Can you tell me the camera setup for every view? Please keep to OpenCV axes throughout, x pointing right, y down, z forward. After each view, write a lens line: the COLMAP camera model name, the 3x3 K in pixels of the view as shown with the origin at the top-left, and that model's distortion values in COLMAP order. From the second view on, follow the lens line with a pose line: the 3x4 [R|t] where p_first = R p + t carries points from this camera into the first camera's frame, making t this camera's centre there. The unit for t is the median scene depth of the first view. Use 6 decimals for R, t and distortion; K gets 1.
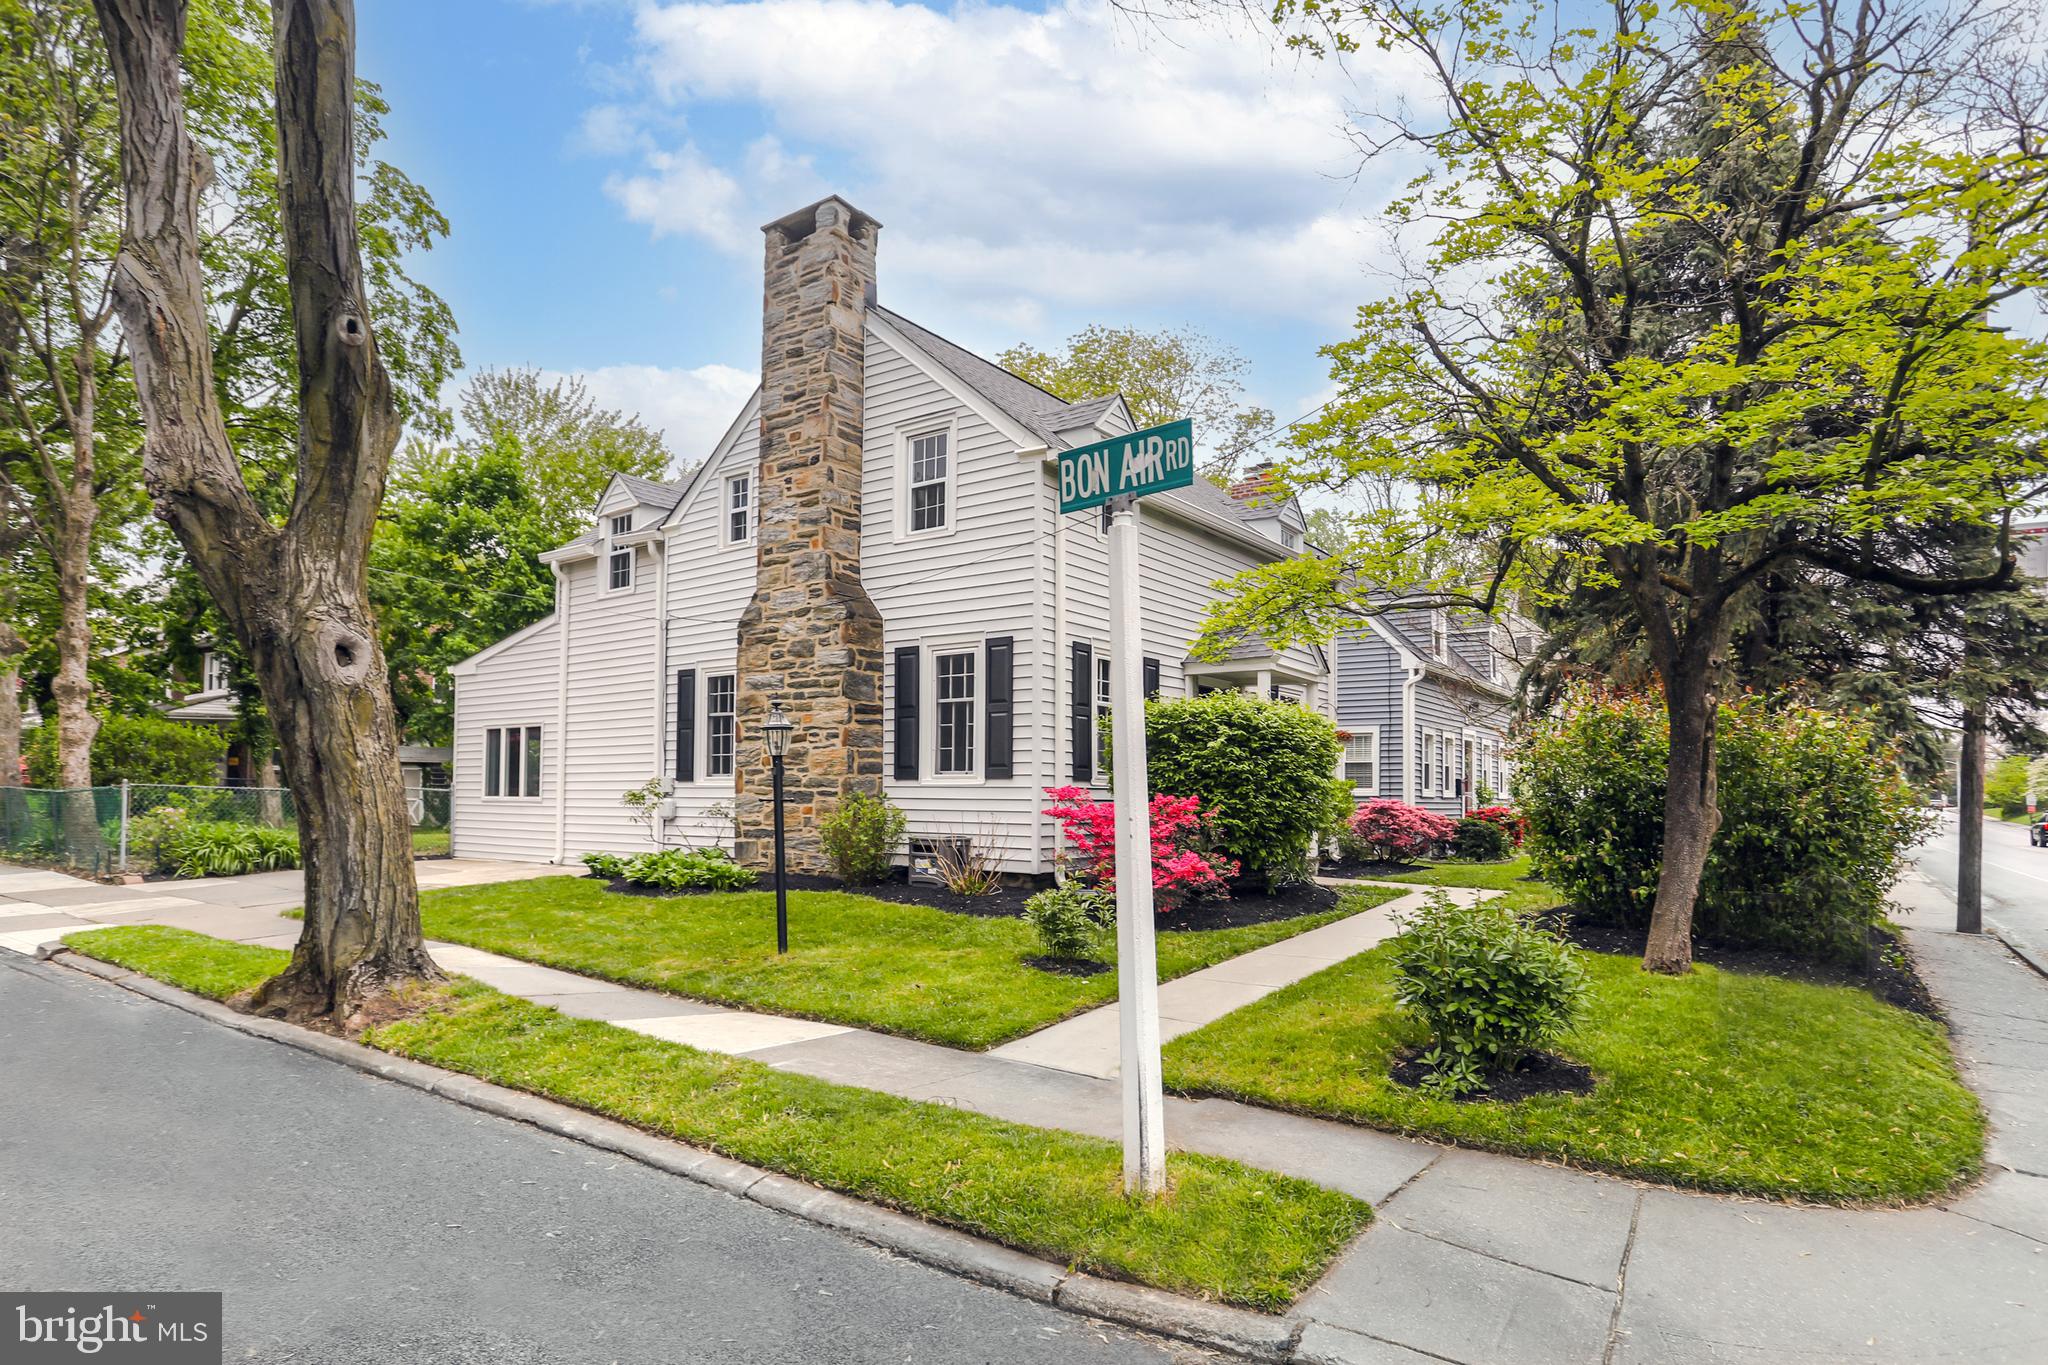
lens RADIAL K [[1083.5, 0, 1027.2], [0, 1083.5, 768.1], [0, 0, 1]] dist [-0.008318, -0.000848]
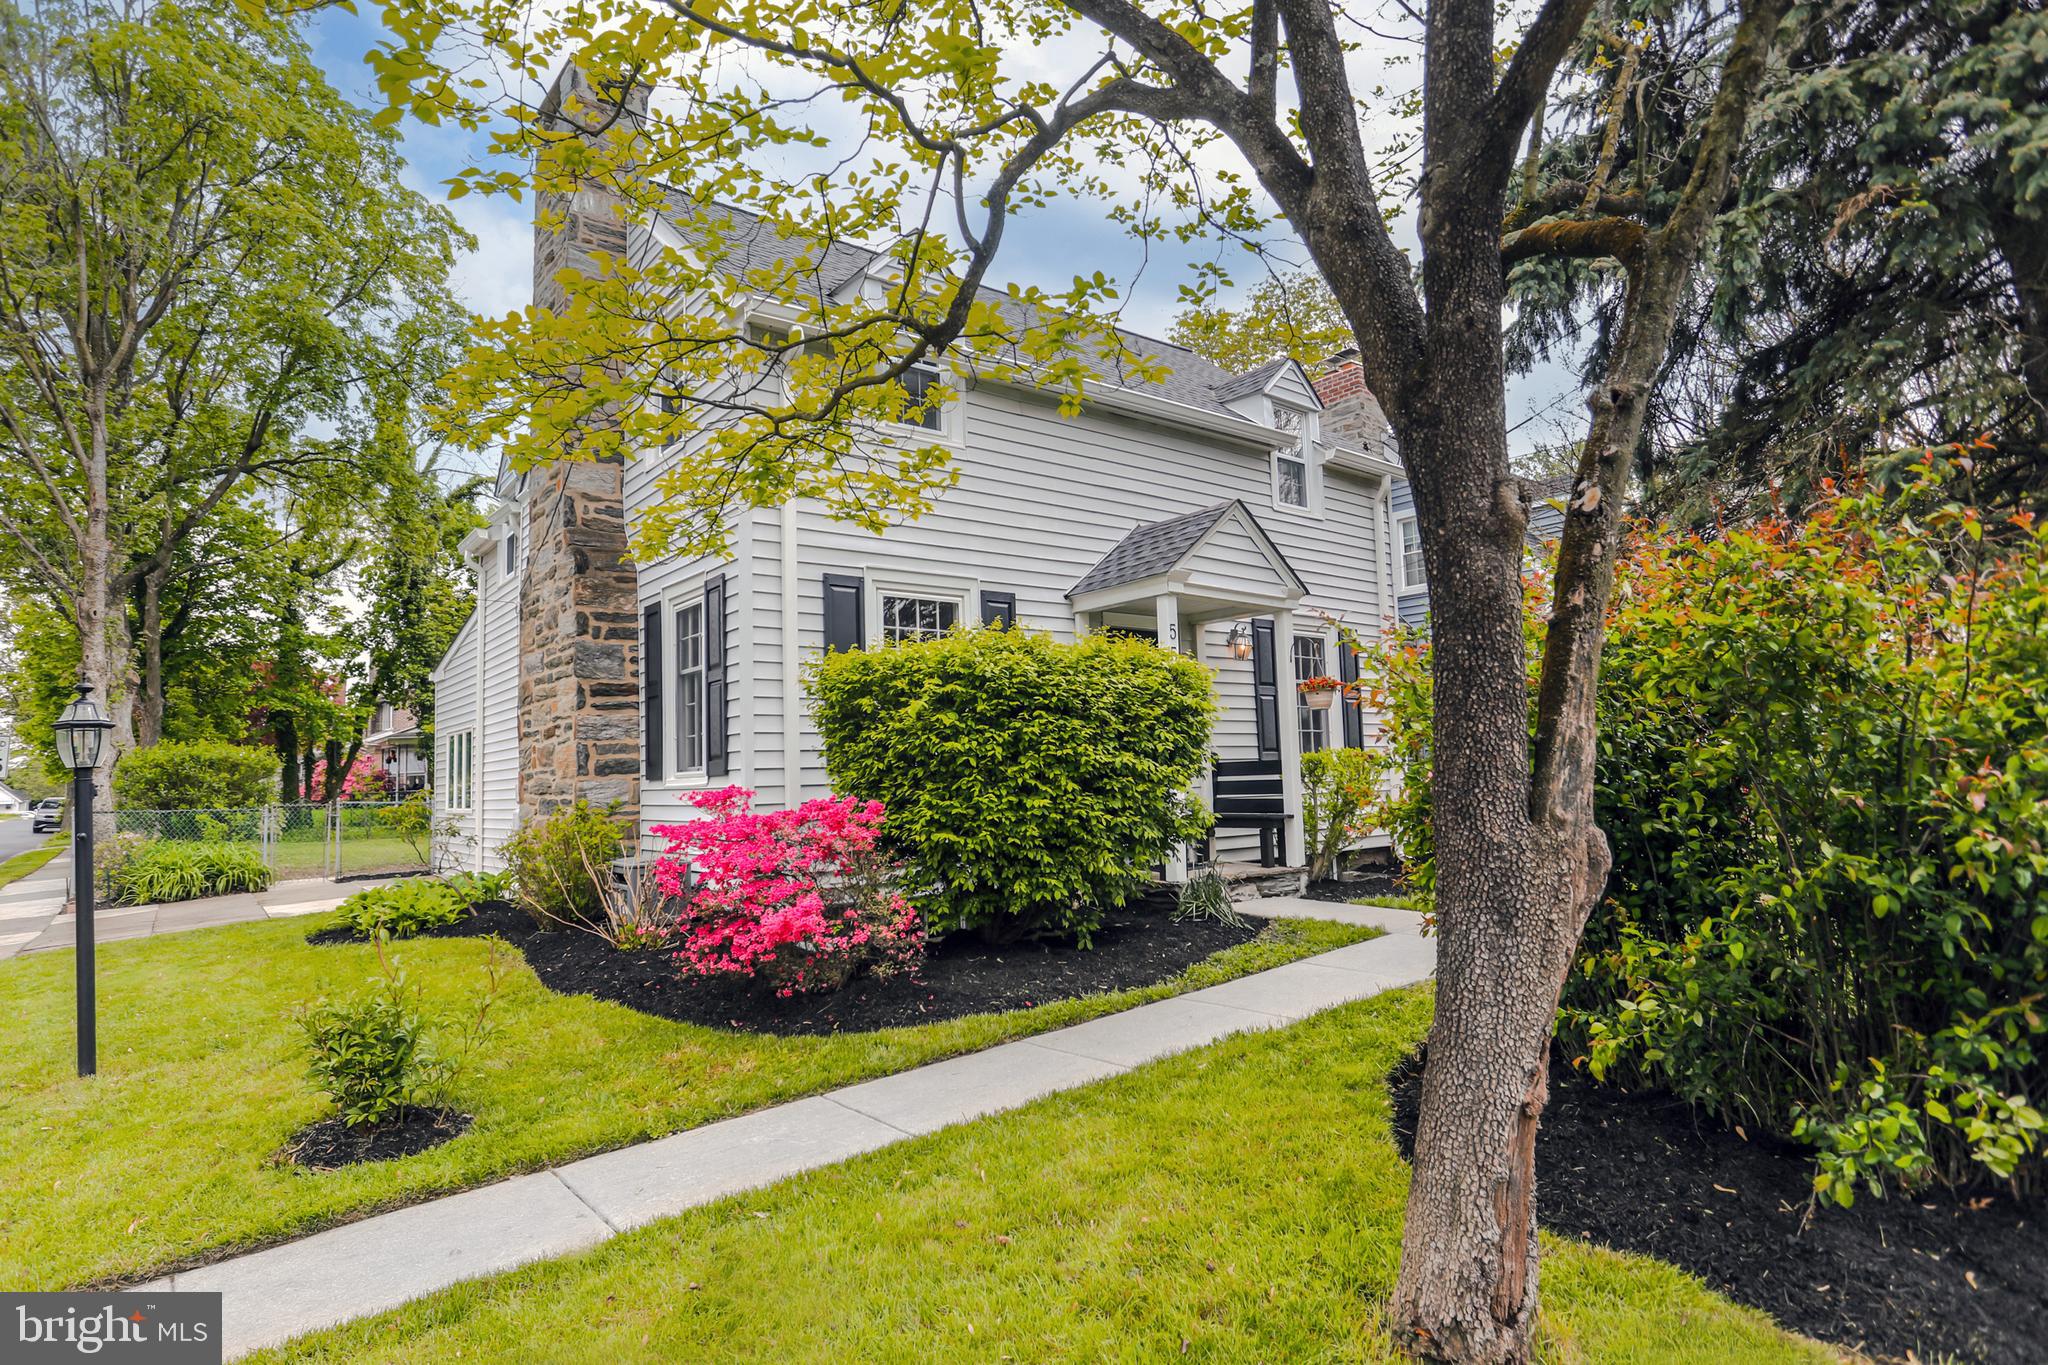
lens RADIAL K [[1062.8, 0, 973.7], [0, 1062.8, 695.1], [0, 0, 1]] dist [0.002671, 0.000786]
pose [[0.957537, -0.062879, -0.281370, 0.307651], [0.048793, 0.997193, -0.056795, 0.004370], [0.284152, 0.040655, 0.957917, 0.357744]]
